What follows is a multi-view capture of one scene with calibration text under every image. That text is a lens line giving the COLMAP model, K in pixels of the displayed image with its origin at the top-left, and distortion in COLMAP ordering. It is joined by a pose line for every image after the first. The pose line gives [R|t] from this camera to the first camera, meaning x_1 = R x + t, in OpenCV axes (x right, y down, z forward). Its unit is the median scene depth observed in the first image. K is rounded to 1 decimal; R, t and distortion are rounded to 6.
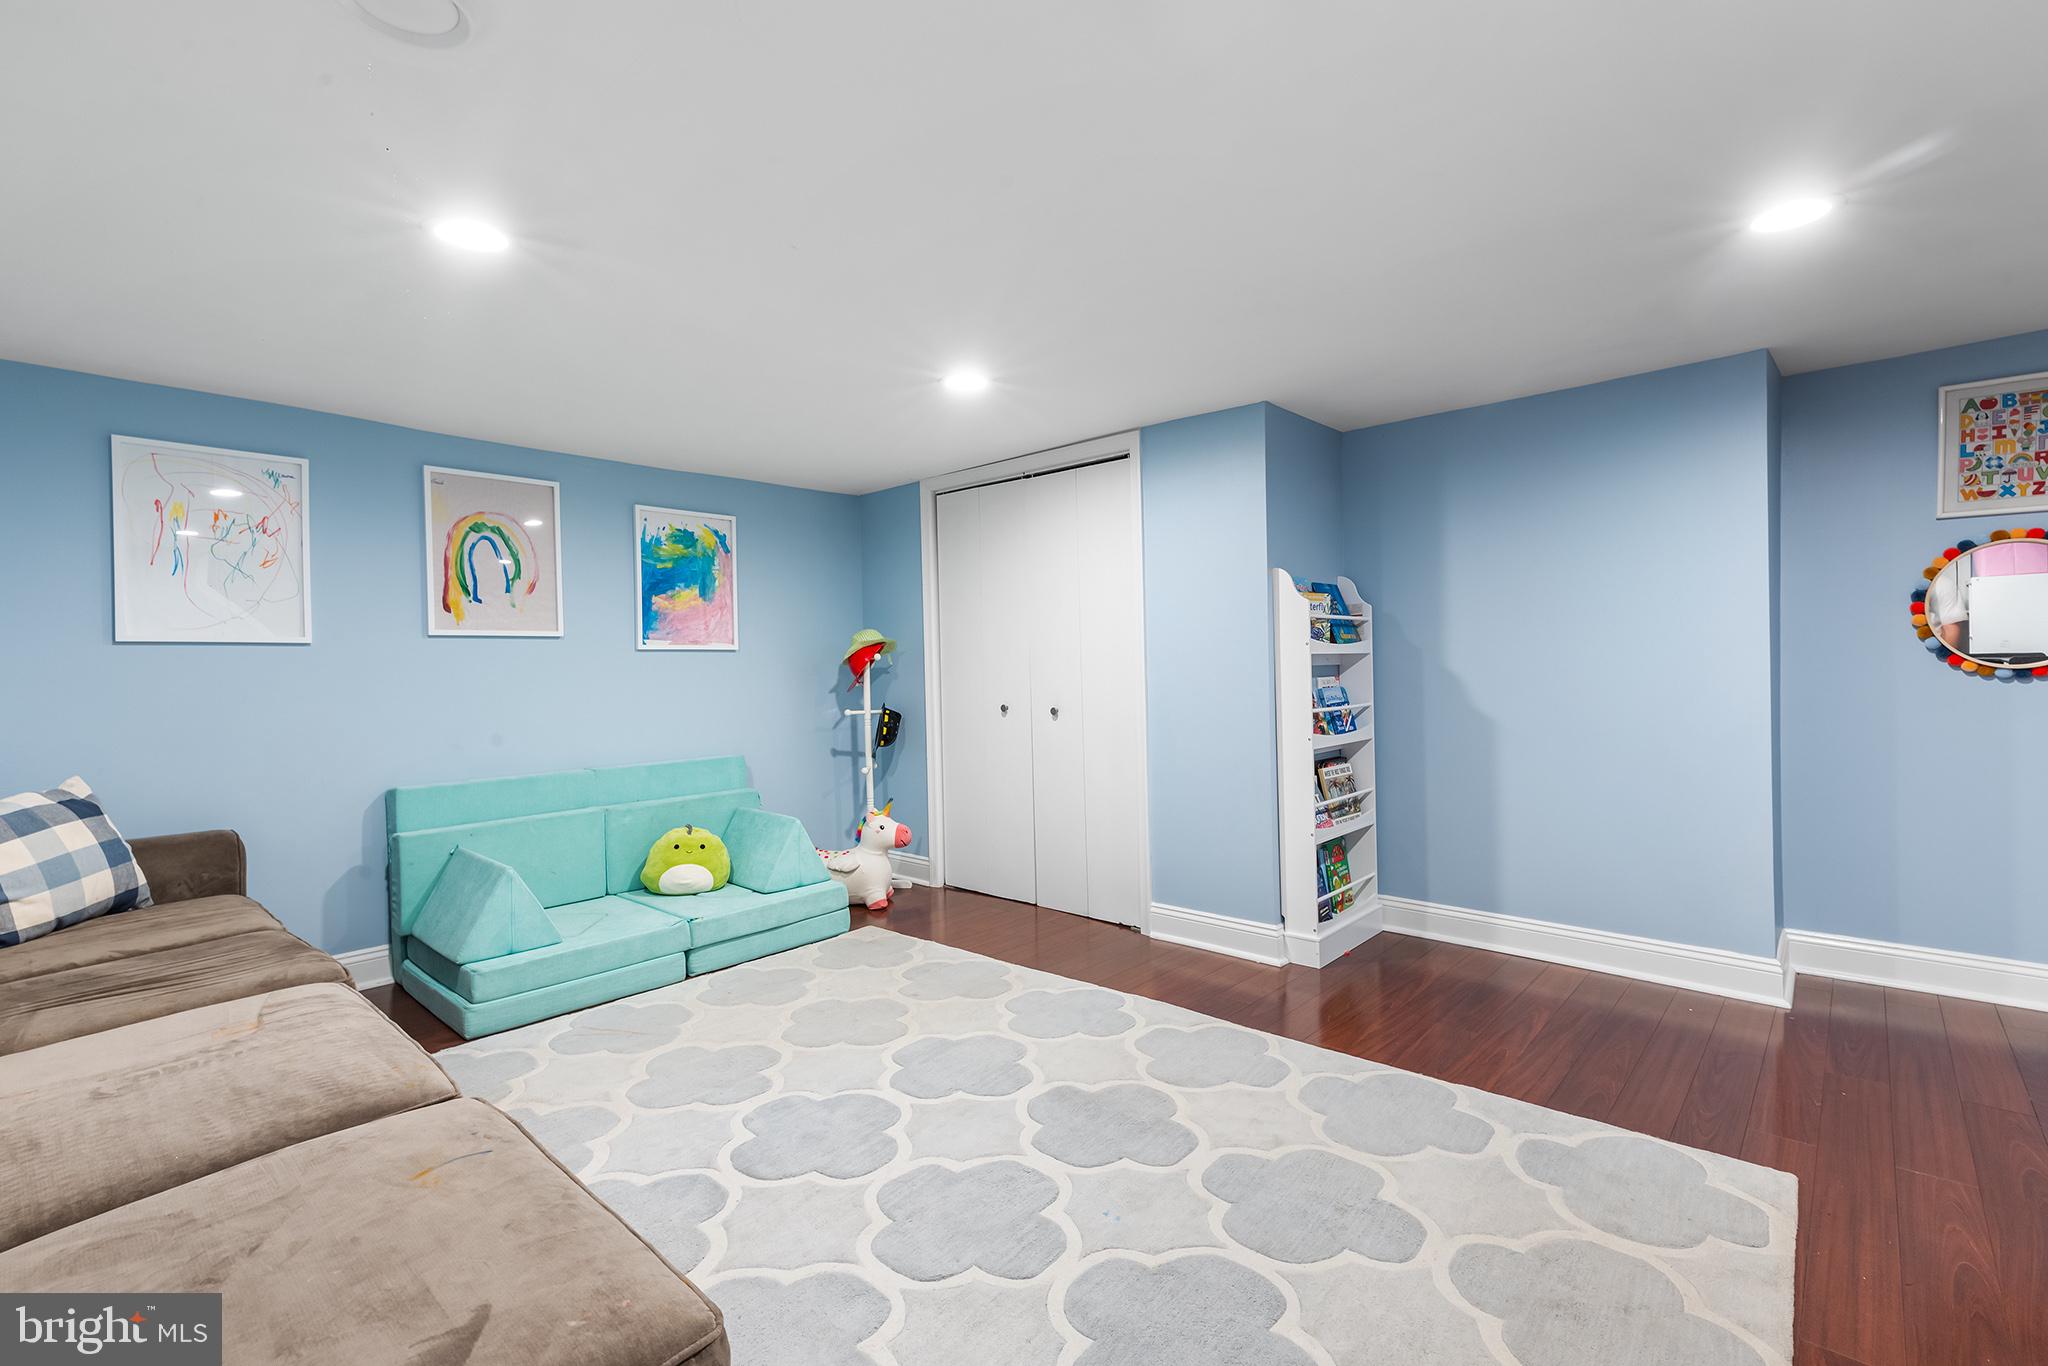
lens RADIAL K [[912.6, 0, 1023.2], [0, 912.6, 677.6], [0, 0, 1]] dist [0.005474, -0.000574]
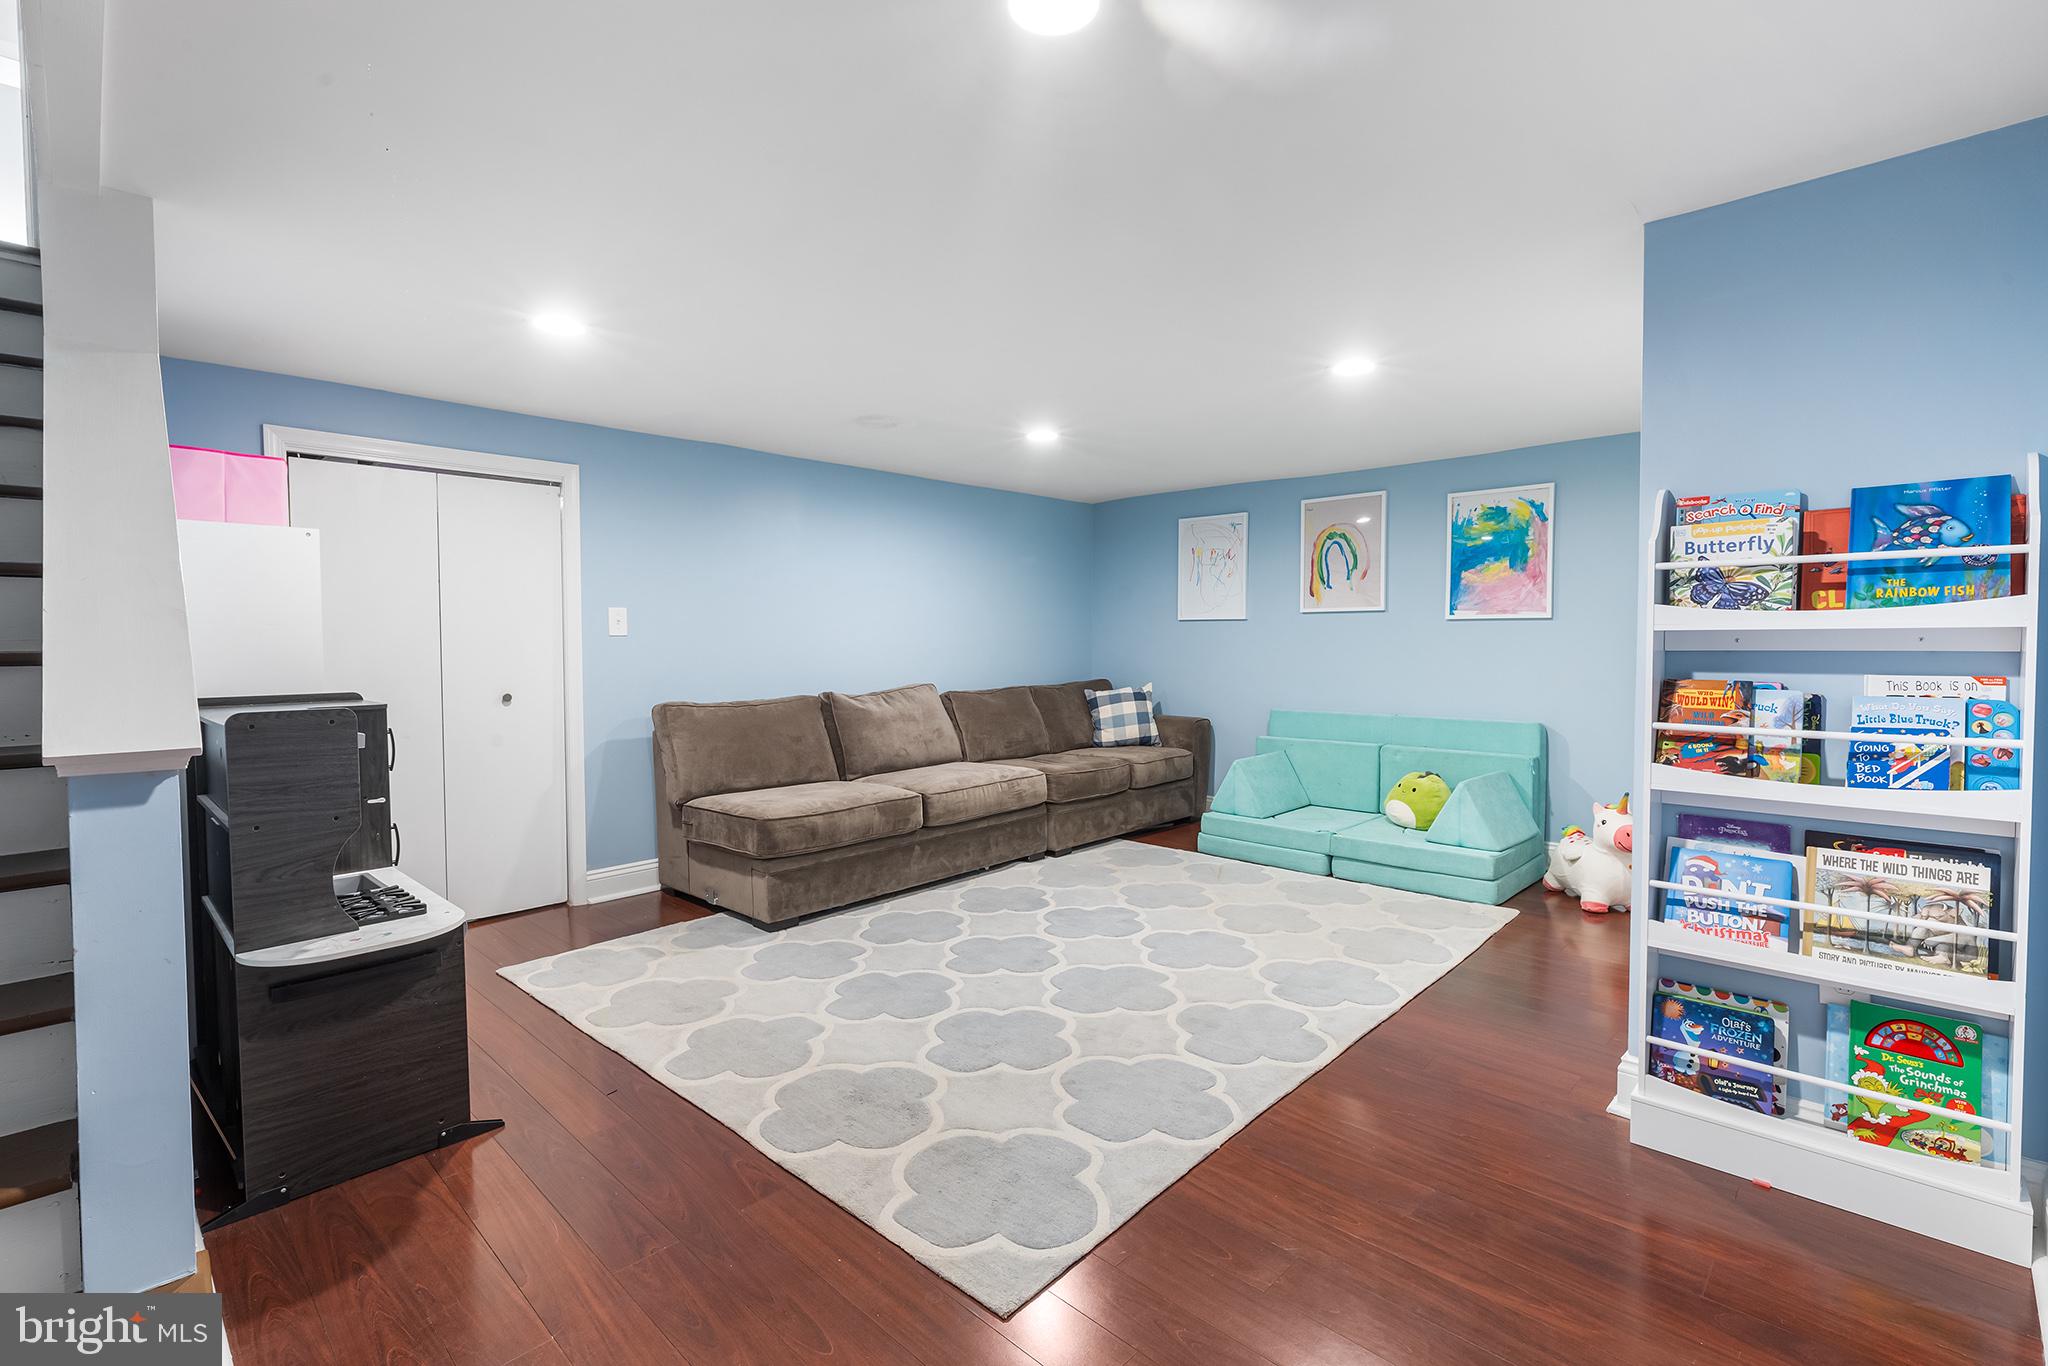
lens RADIAL K [[912.6, 0, 1024.5], [0, 912.6, 674.7], [0, 0, 1]] dist [0.005474, -0.000574]
pose [[-0.018651, 0.057076, -0.998196, 0.852414], [-0.010641, 0.998301, 0.057281, -0.024045], [0.999769, 0.011690, -0.018012, 0.549265]]
